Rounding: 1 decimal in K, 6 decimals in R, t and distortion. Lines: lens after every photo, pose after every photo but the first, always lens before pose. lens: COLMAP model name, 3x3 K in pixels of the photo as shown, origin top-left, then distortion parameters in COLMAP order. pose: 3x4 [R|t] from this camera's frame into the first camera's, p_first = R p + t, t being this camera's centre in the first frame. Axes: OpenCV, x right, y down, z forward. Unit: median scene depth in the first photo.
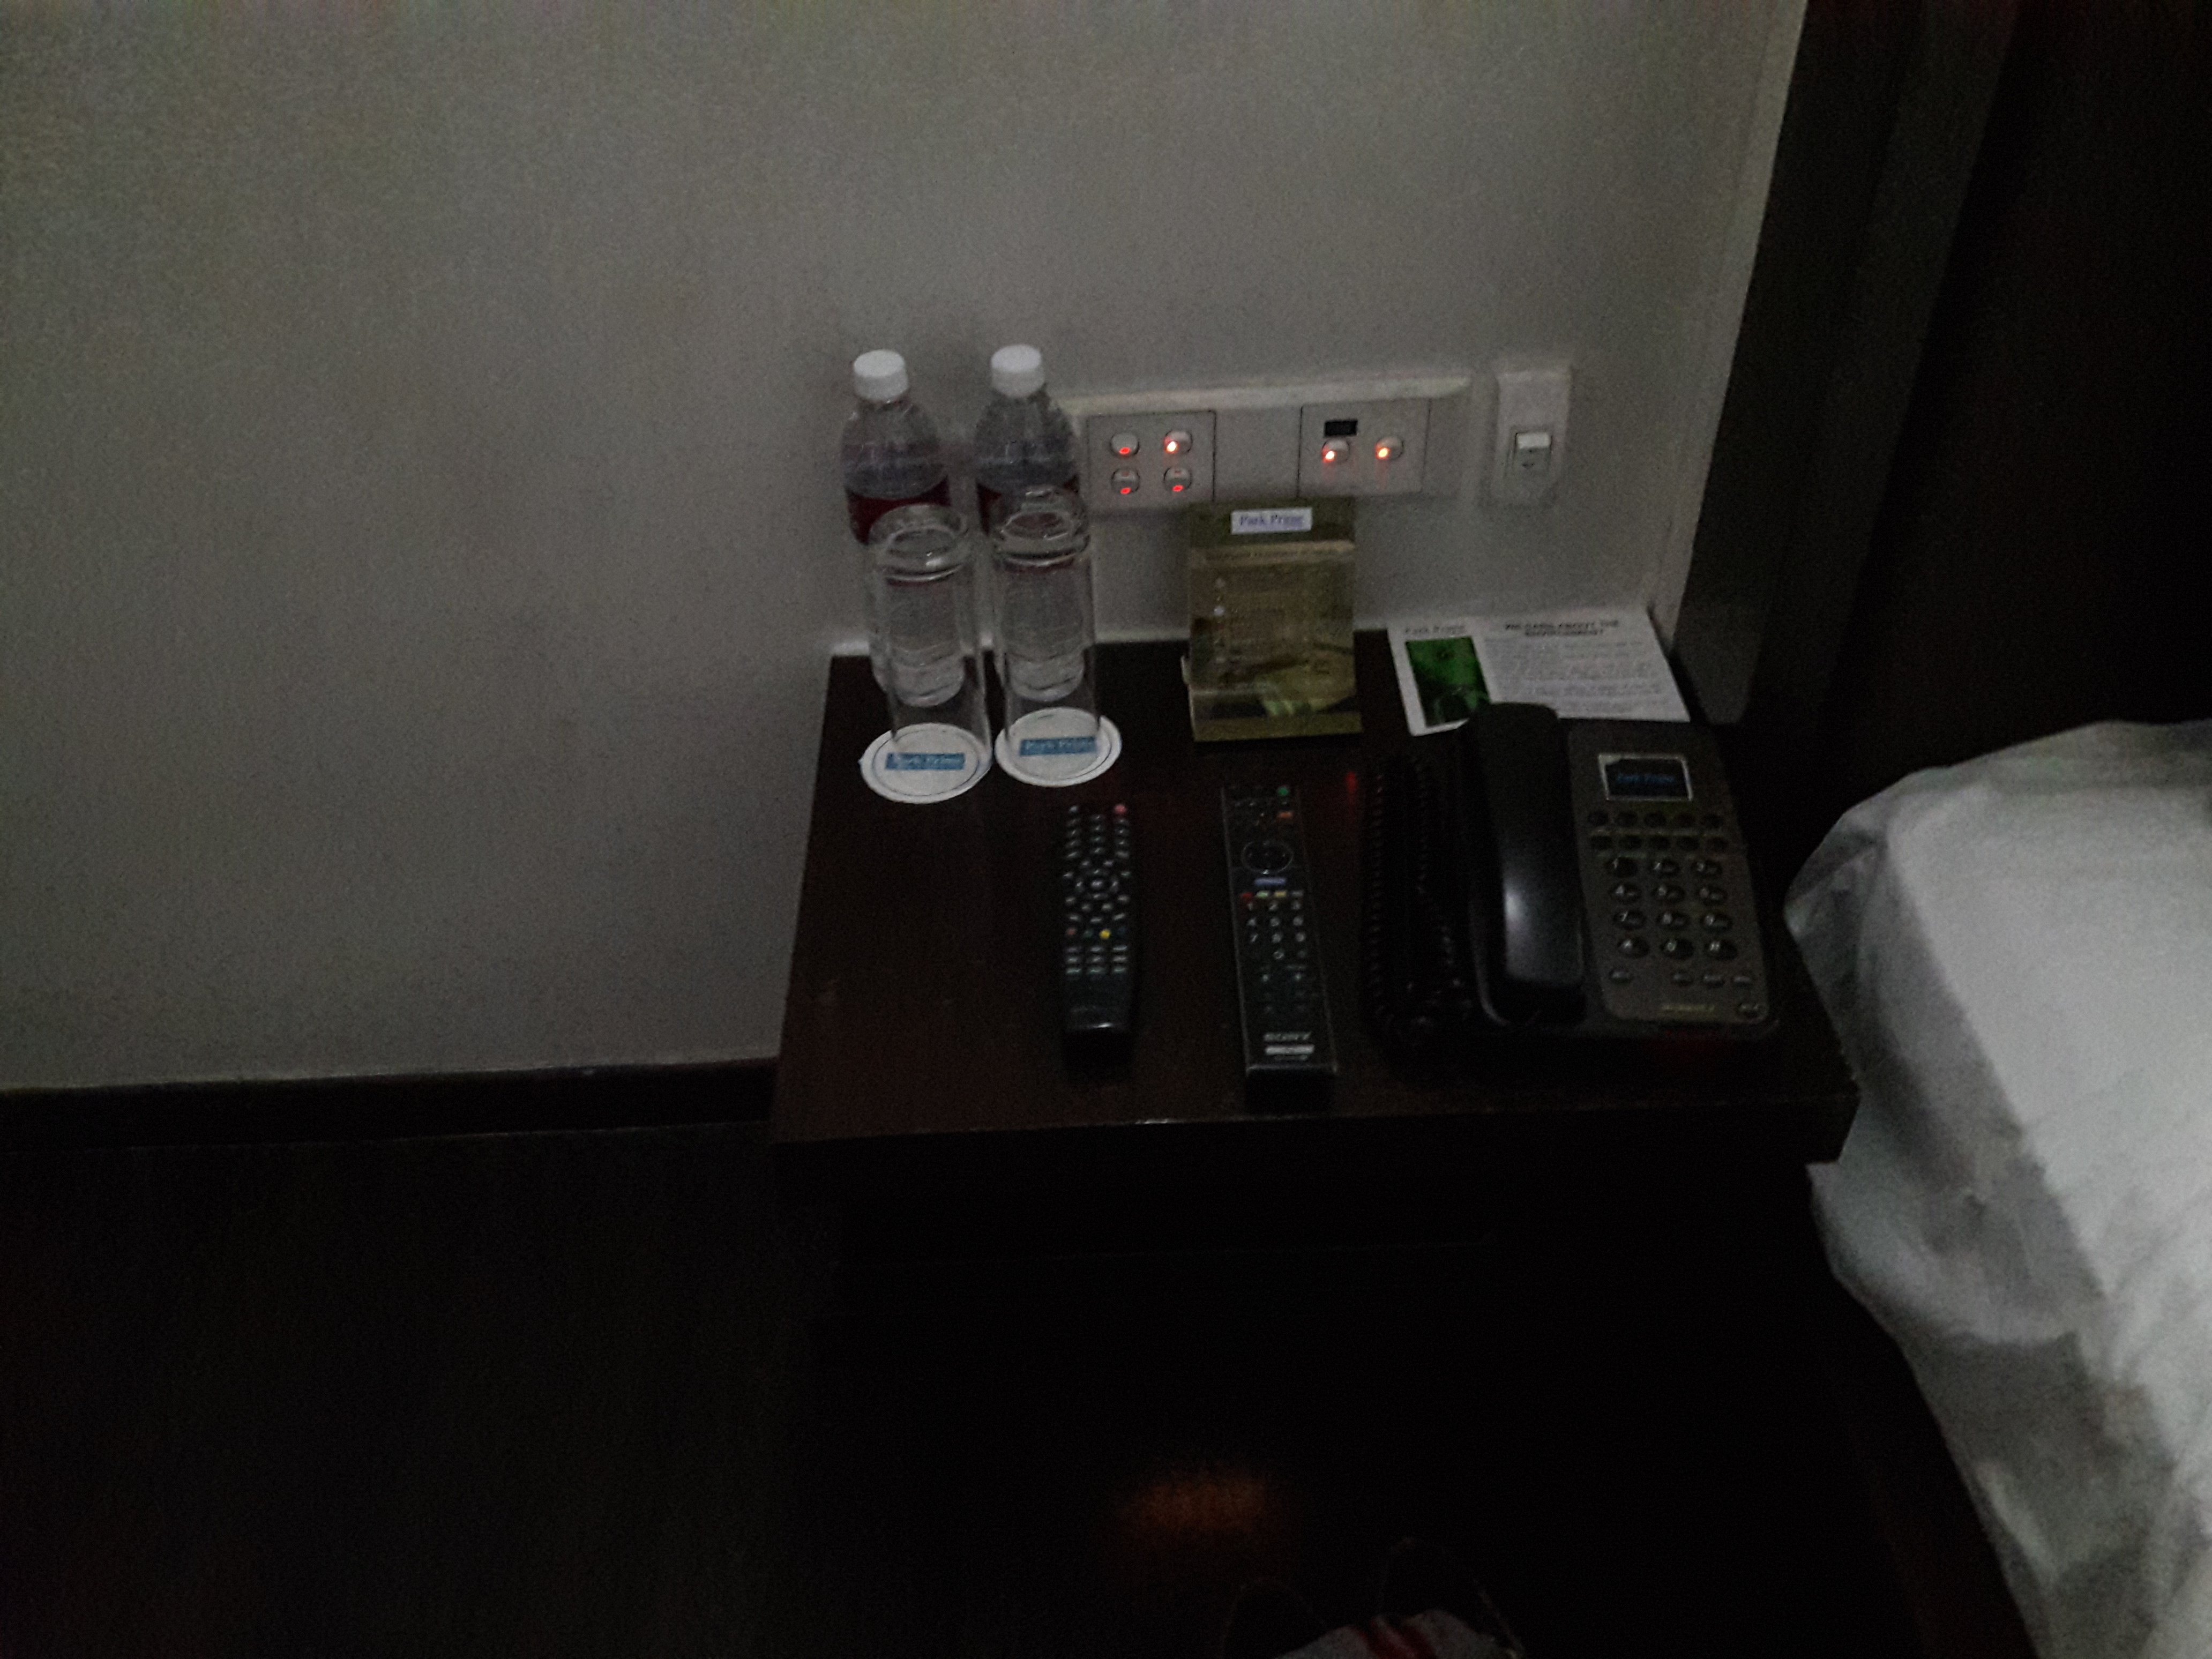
lens RADIAL K [[1796.3, 0, 1106.0], [0, 1796.3, 829.5], [0, 0, 1]] dist [0.153994, -0.240036]
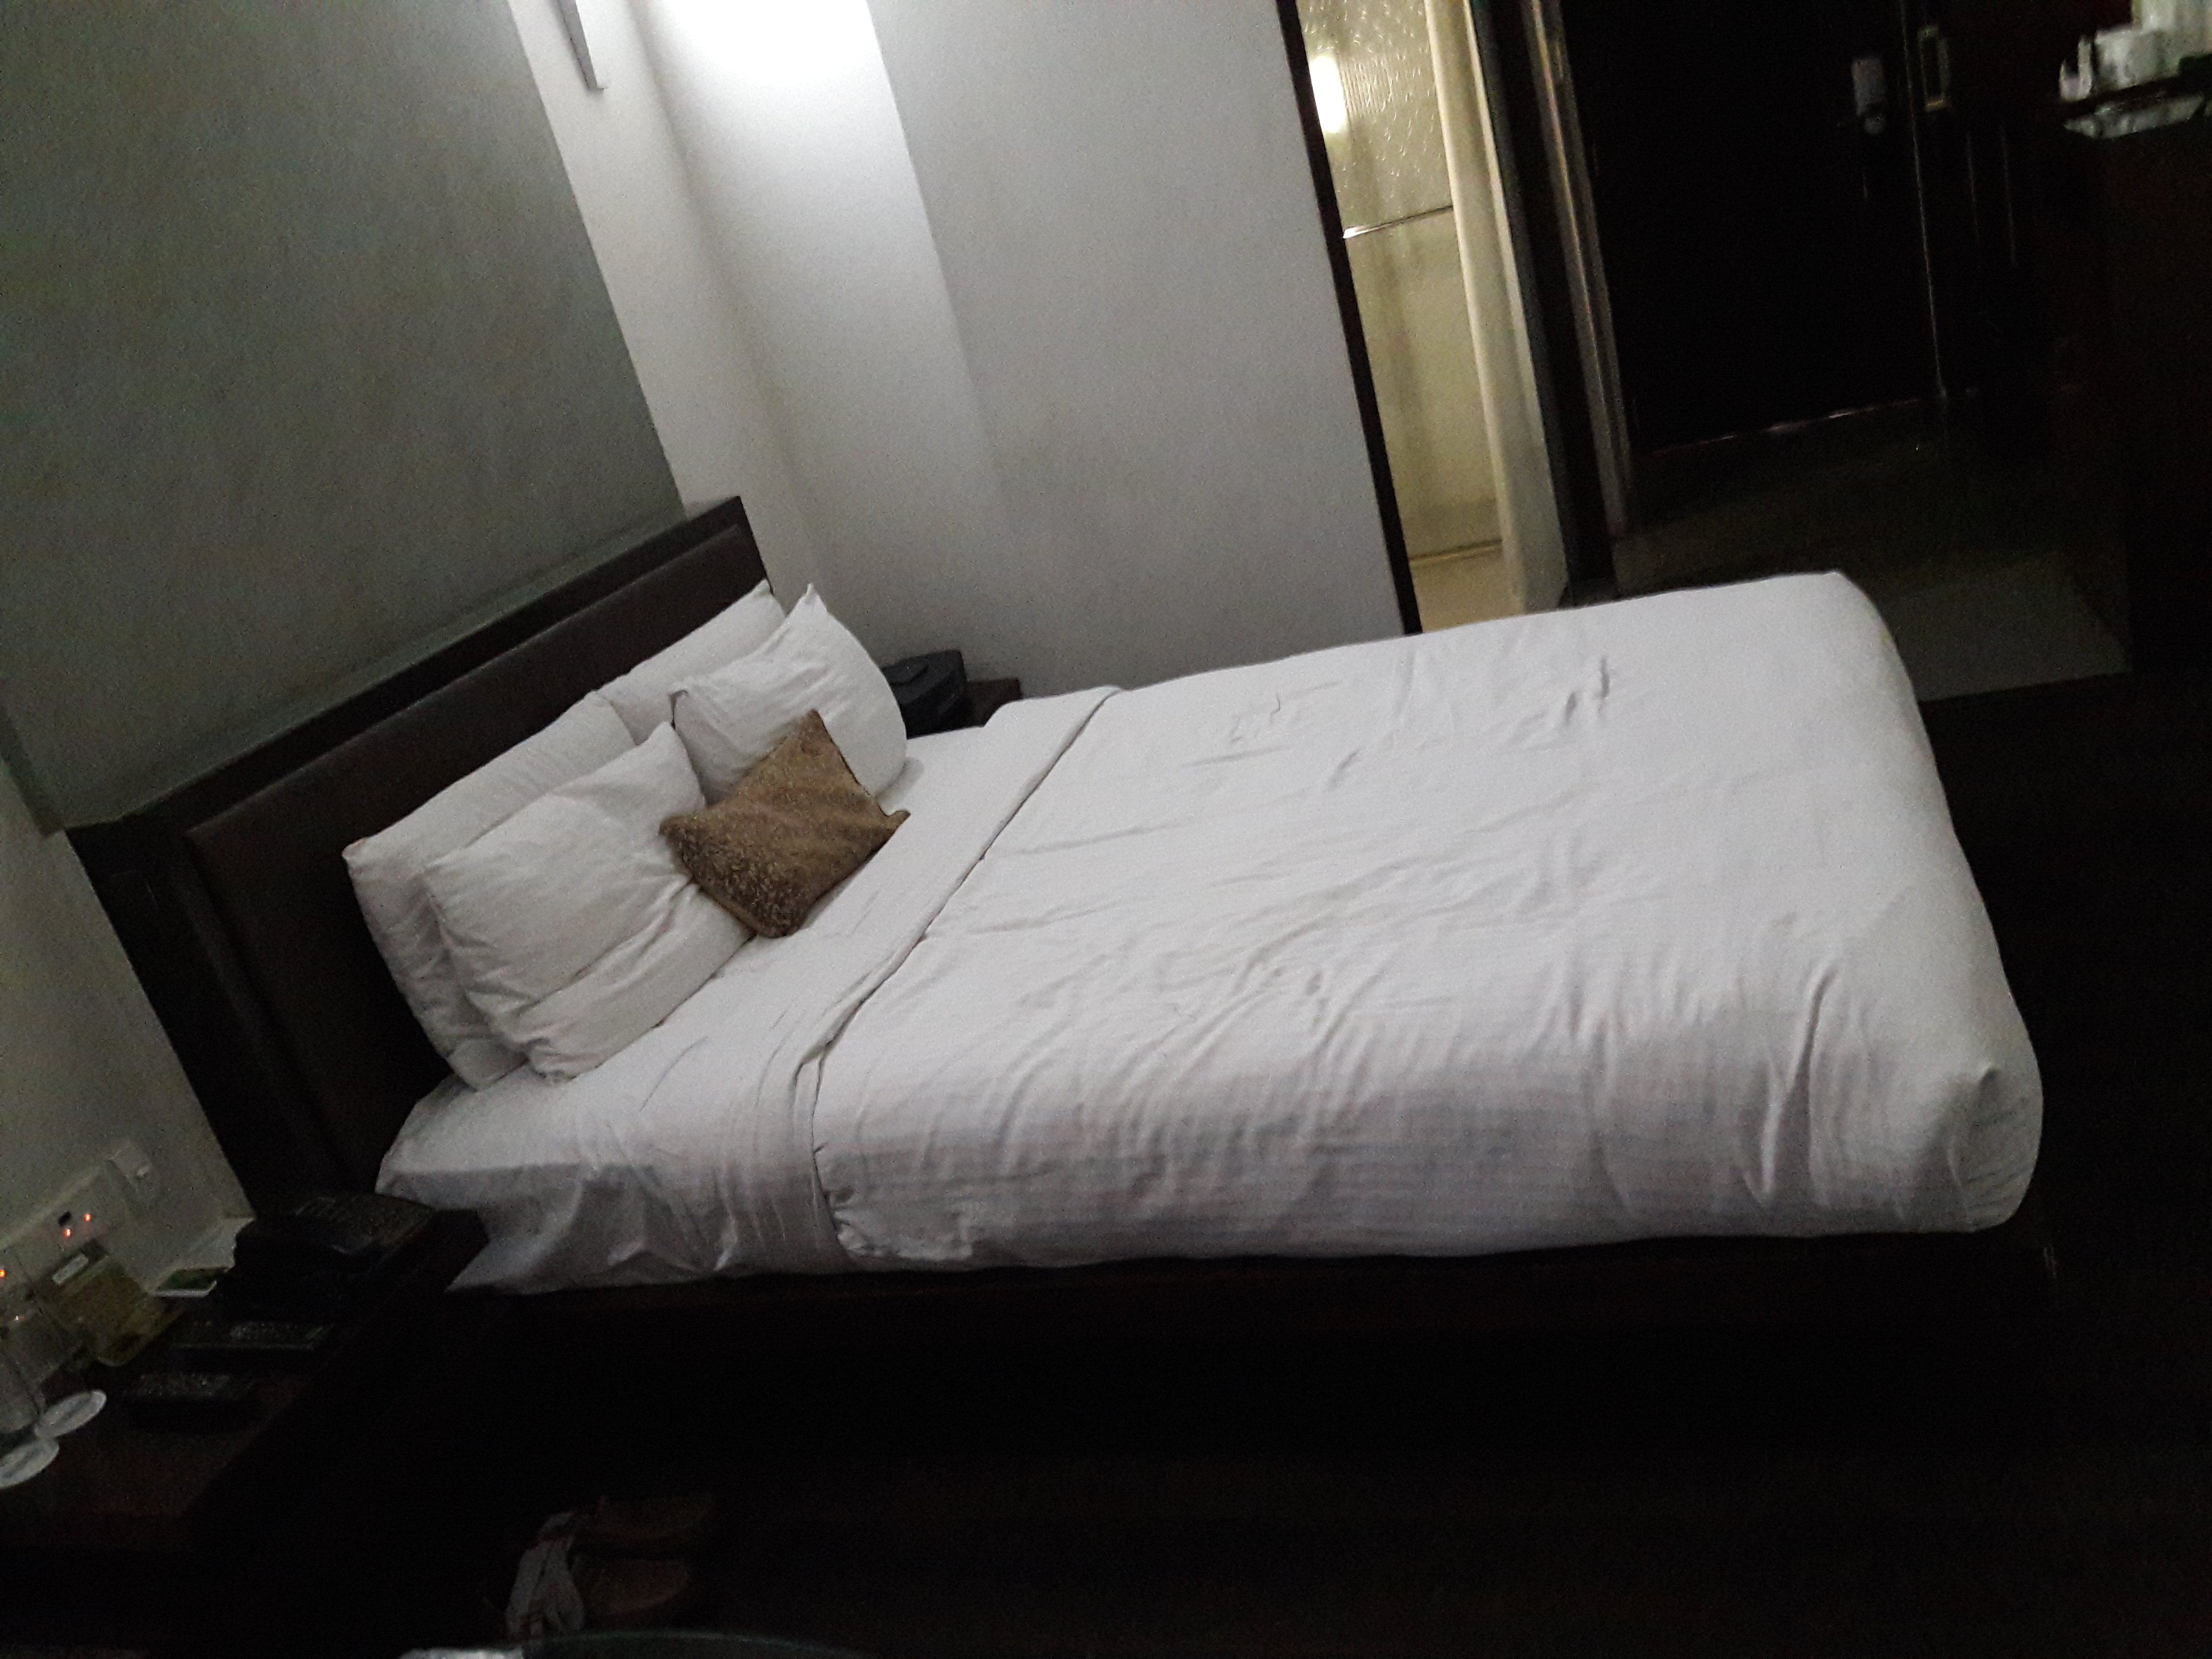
lens RADIAL K [[1796.3, 0, 1106.0], [0, 1796.3, 829.5], [0, 0, 1]] dist [0.153994, -0.240036]
pose [[0.291385, -0.362245, 0.885366, -1.217859], [0.779970, 0.625816, -0.000647, 0.425193], [-0.553843, 0.690748, 0.464894, -0.927255]]
